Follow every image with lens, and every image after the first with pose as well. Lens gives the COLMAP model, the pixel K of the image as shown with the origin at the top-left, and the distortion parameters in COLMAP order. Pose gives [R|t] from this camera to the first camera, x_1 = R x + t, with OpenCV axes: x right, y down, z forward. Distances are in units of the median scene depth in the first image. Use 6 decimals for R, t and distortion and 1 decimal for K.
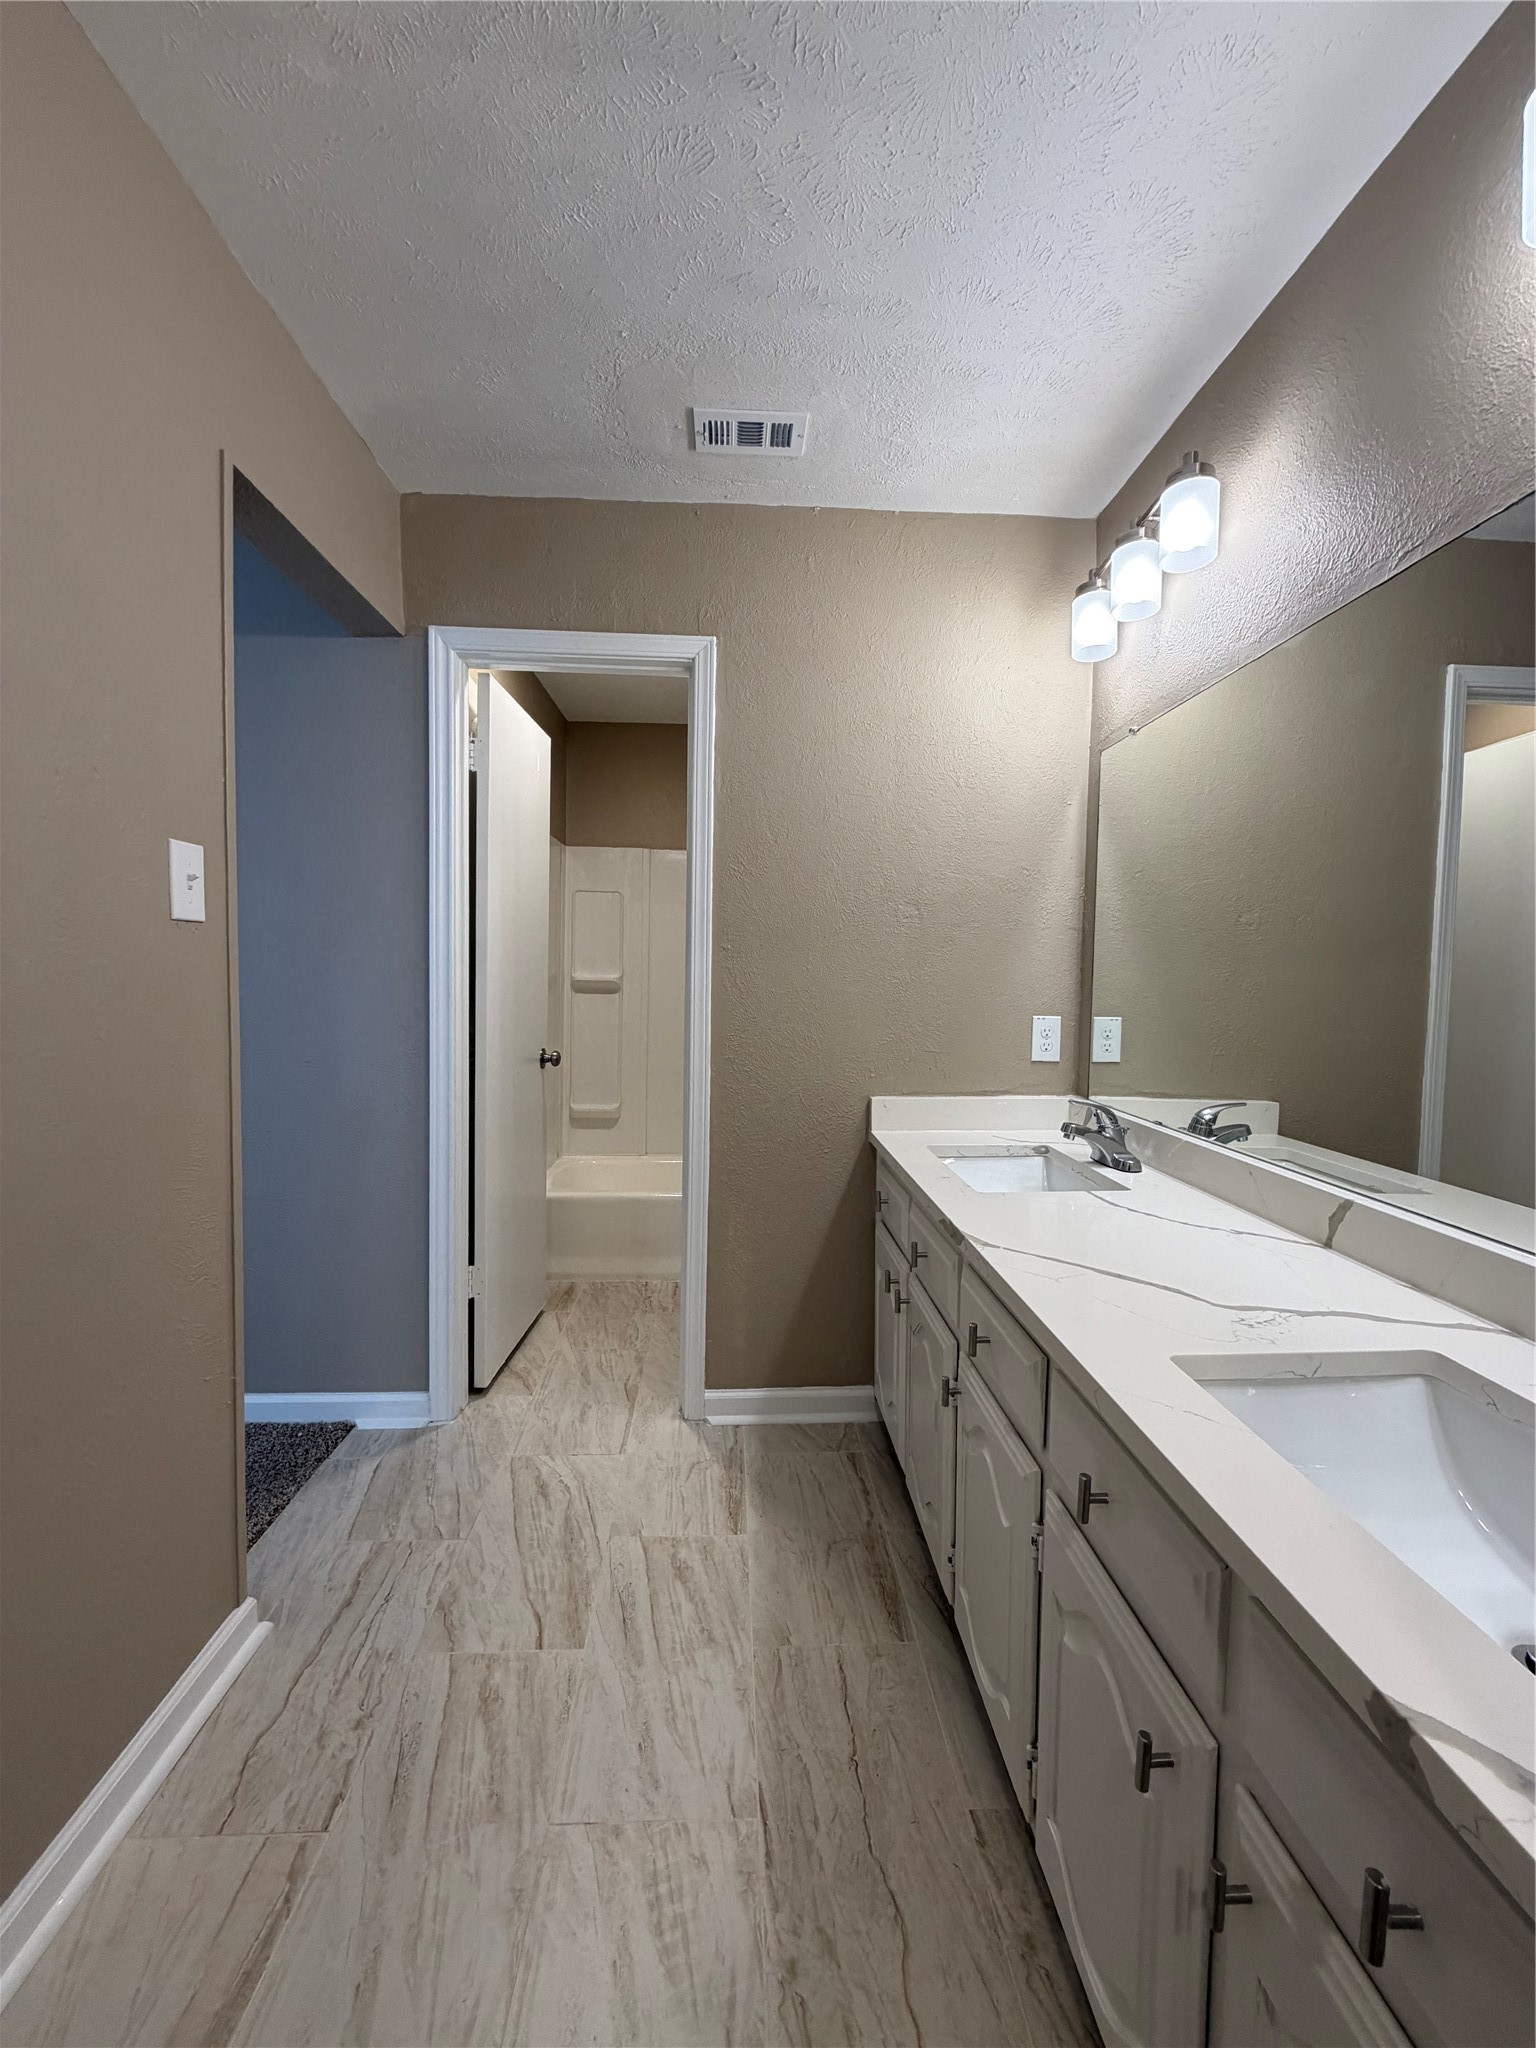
lens RADIAL K [[816.5, 0, 766.4], [0, 816.5, 1017.4], [0, 0, 1]] dist [0.002535, -0.000778]
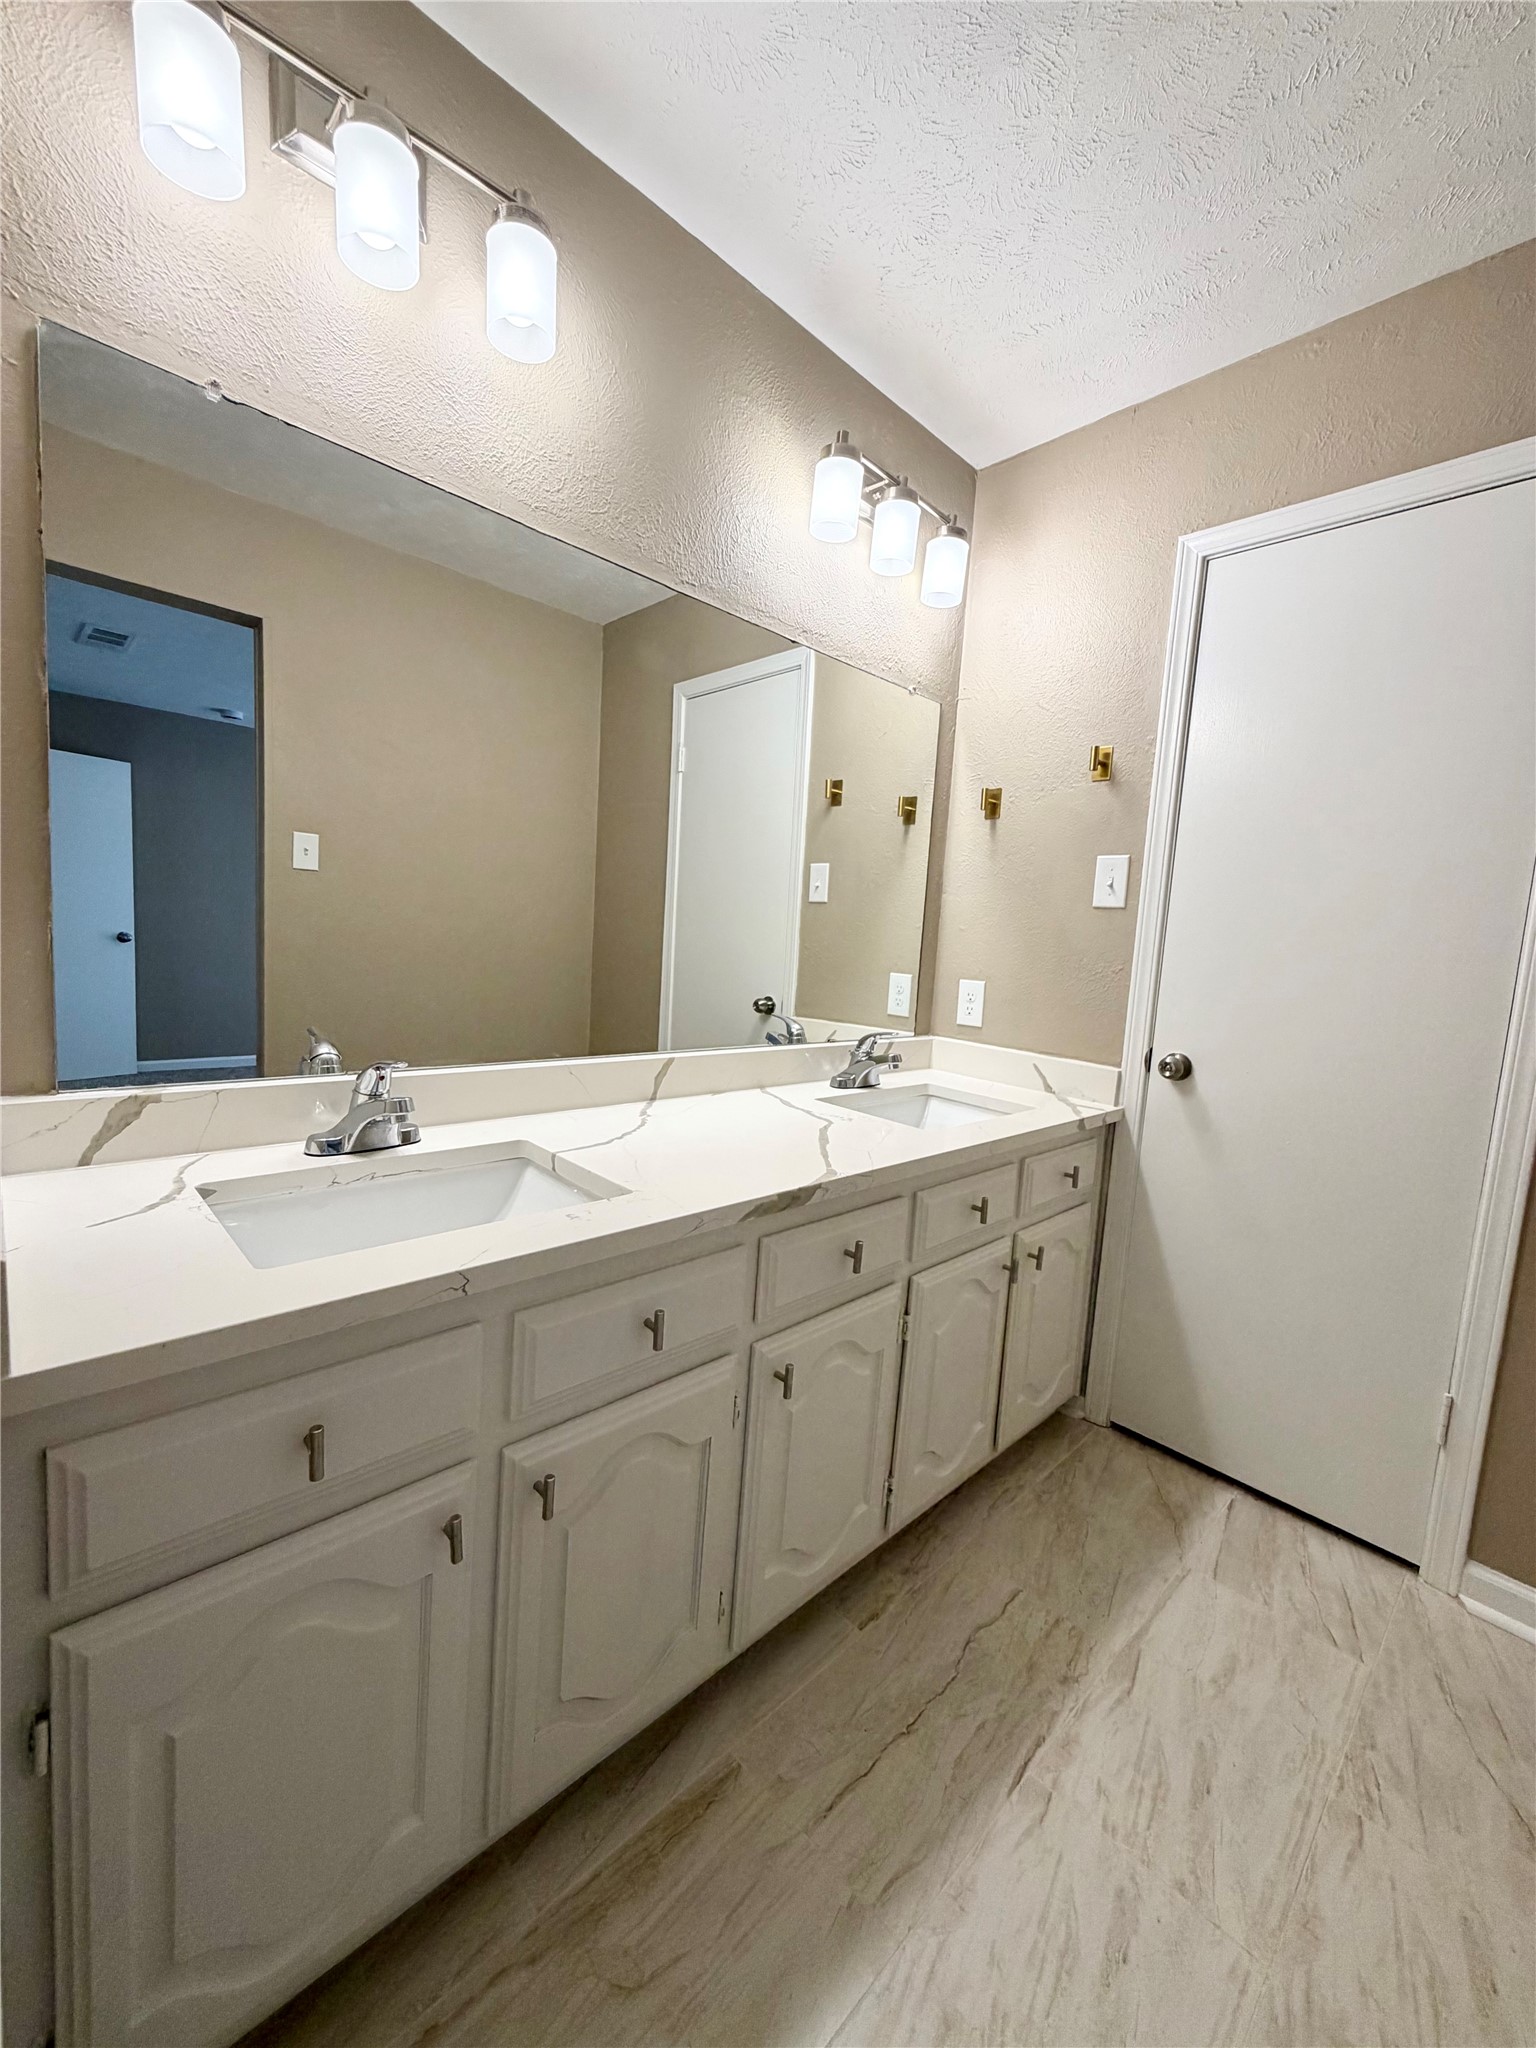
lens RADIAL K [[816.5, 0, 774.5], [0, 816.5, 1024.9], [0, 0, 1]] dist [0.002535, -0.000778]
pose [[-0.662875, -0.136198, 0.736238, -0.382132], [-0.033613, 0.987738, 0.152460, -0.042033], [-0.747975, 0.076314, -0.659325, 1.695492]]
